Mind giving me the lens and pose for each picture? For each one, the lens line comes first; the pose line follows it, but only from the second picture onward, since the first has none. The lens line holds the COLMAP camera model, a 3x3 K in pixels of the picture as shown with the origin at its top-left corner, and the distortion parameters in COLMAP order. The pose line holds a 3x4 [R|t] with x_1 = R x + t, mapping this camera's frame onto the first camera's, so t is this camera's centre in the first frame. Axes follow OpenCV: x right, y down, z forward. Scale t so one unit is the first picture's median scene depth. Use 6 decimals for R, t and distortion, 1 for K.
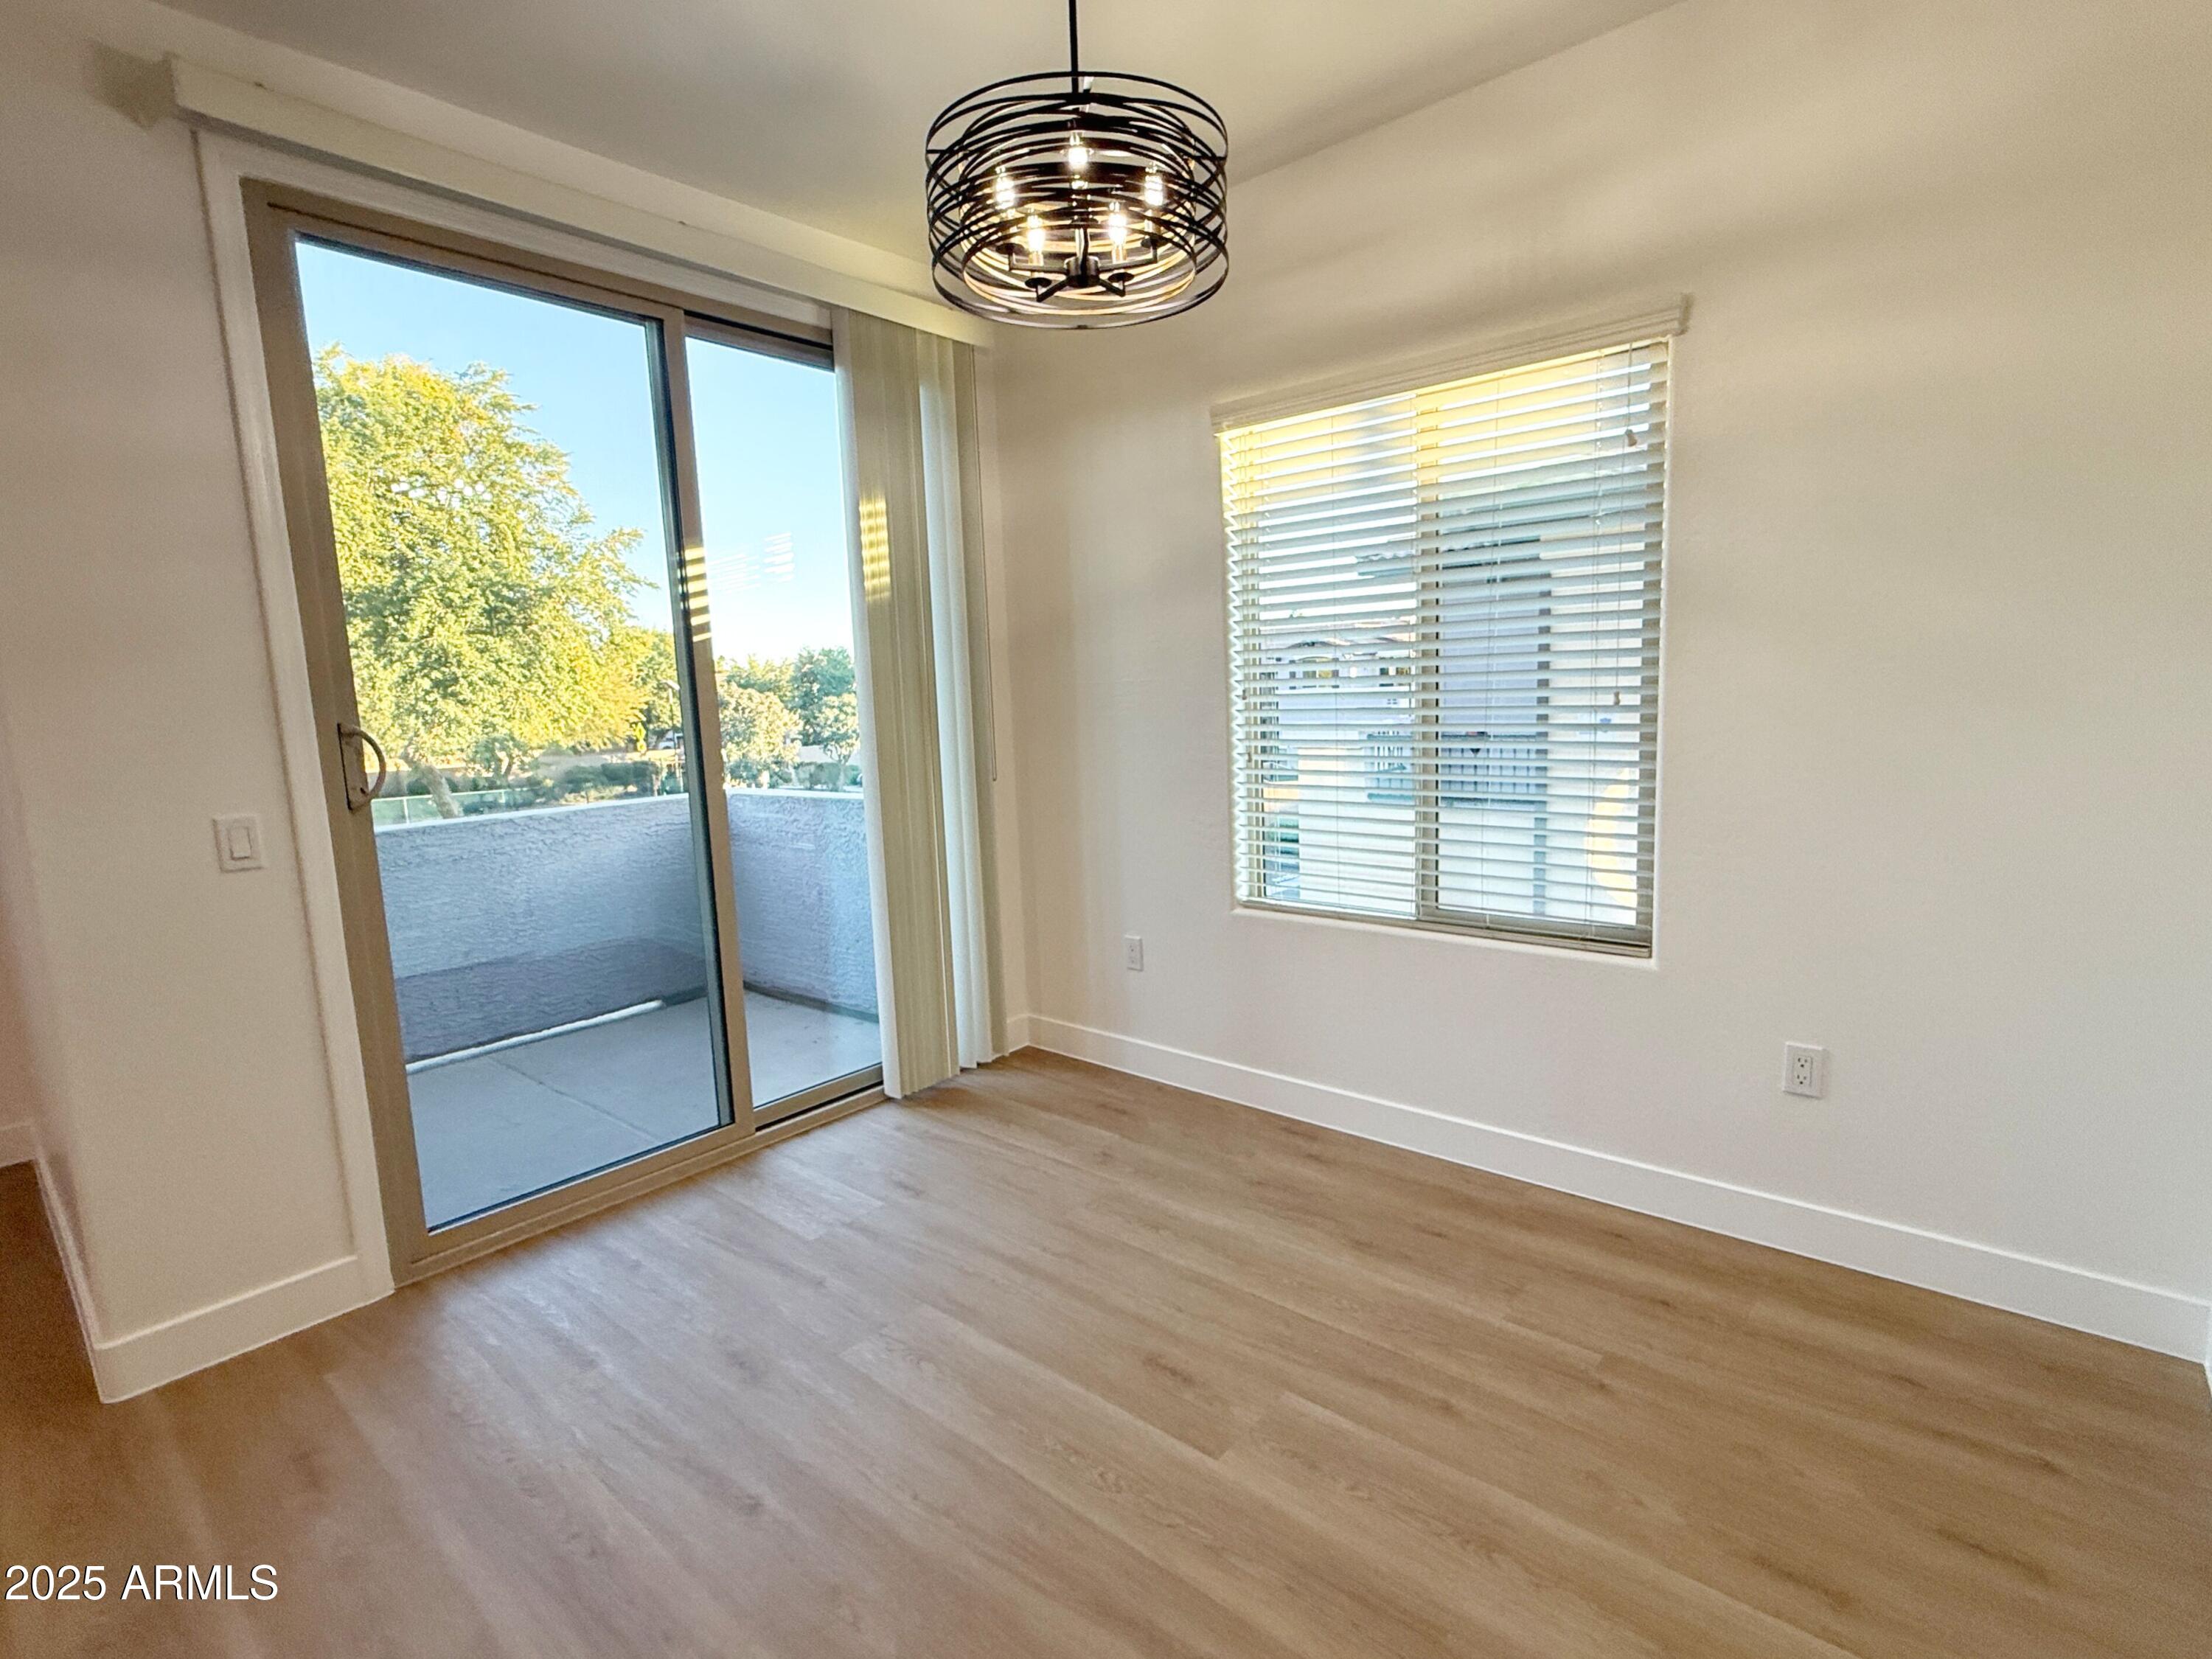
lens RADIAL K [[1039.9, 0, 1104.2], [0, 1039.9, 846.7], [0, 0, 1]] dist [0.001090, 0.000141]
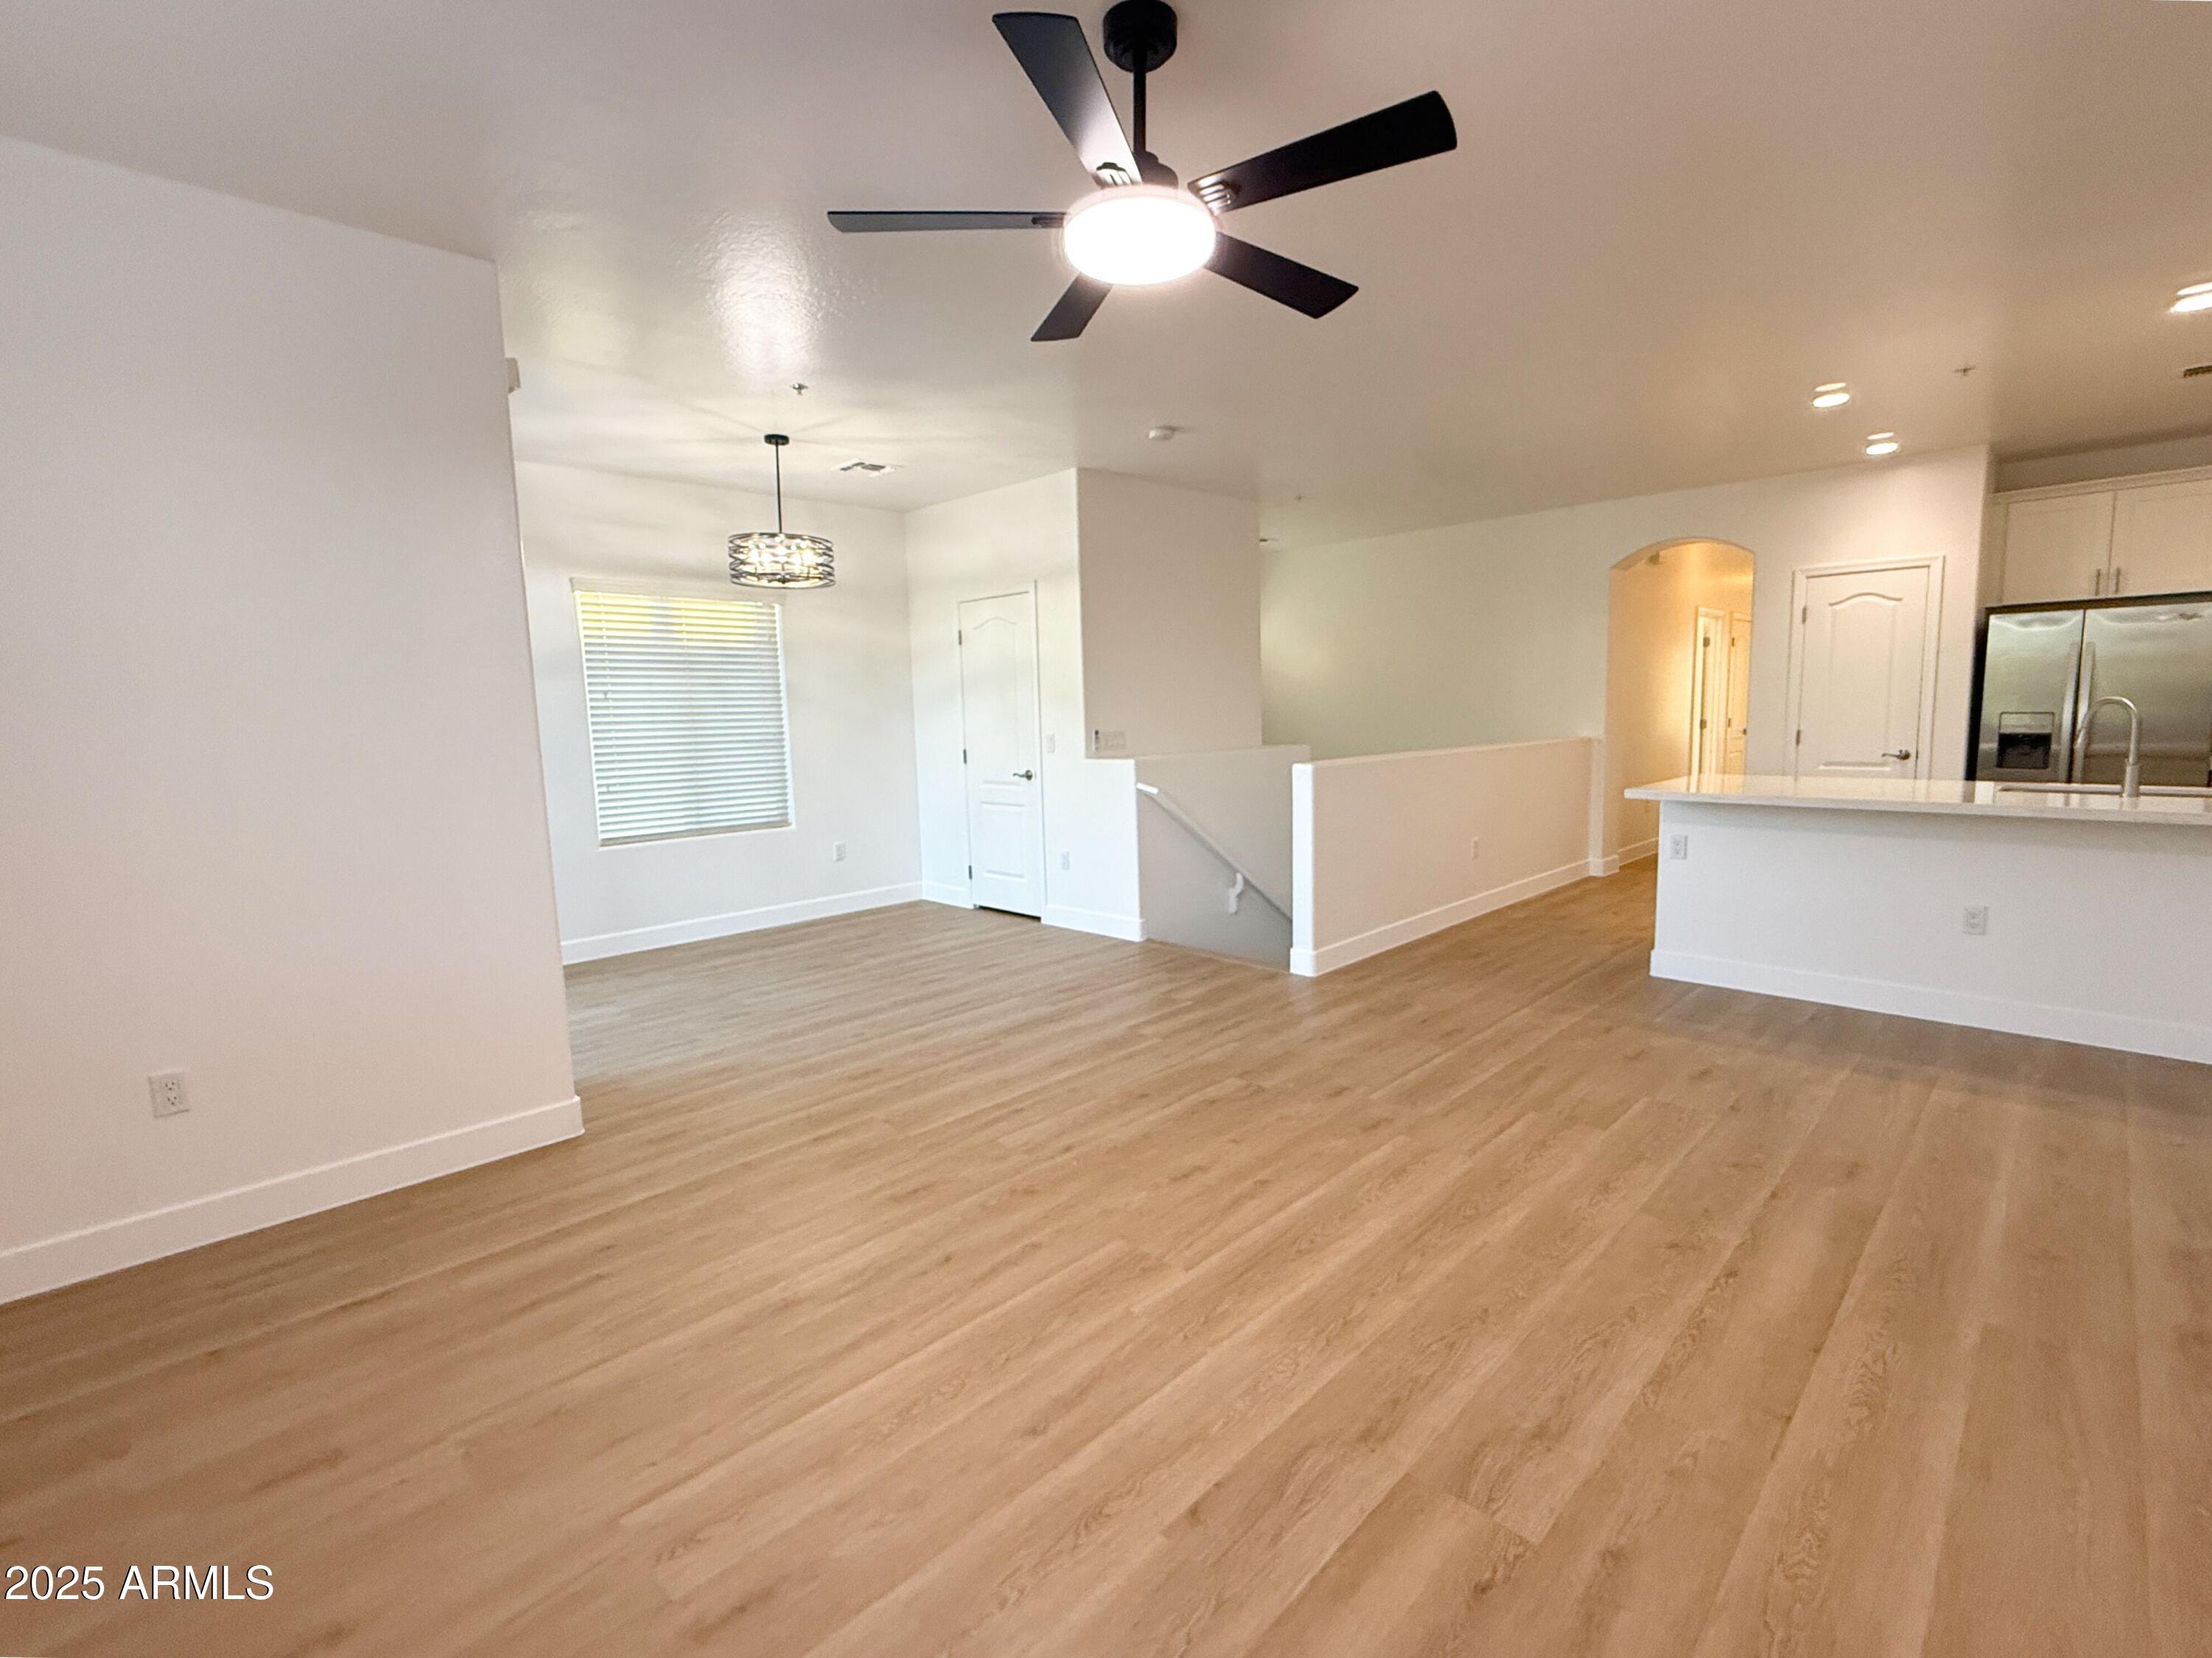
lens RADIAL K [[994.9, 0, 1090.6], [0, 994.9, 822.3], [0, 0, 1]] dist [-0.000341, 0.000191]
pose [[0.080286, -0.076947, 0.993797, -1.987366], [0.173469, 0.982880, 0.062088, 0.076444], [-0.981561, 0.167408, 0.092259, -0.010944]]
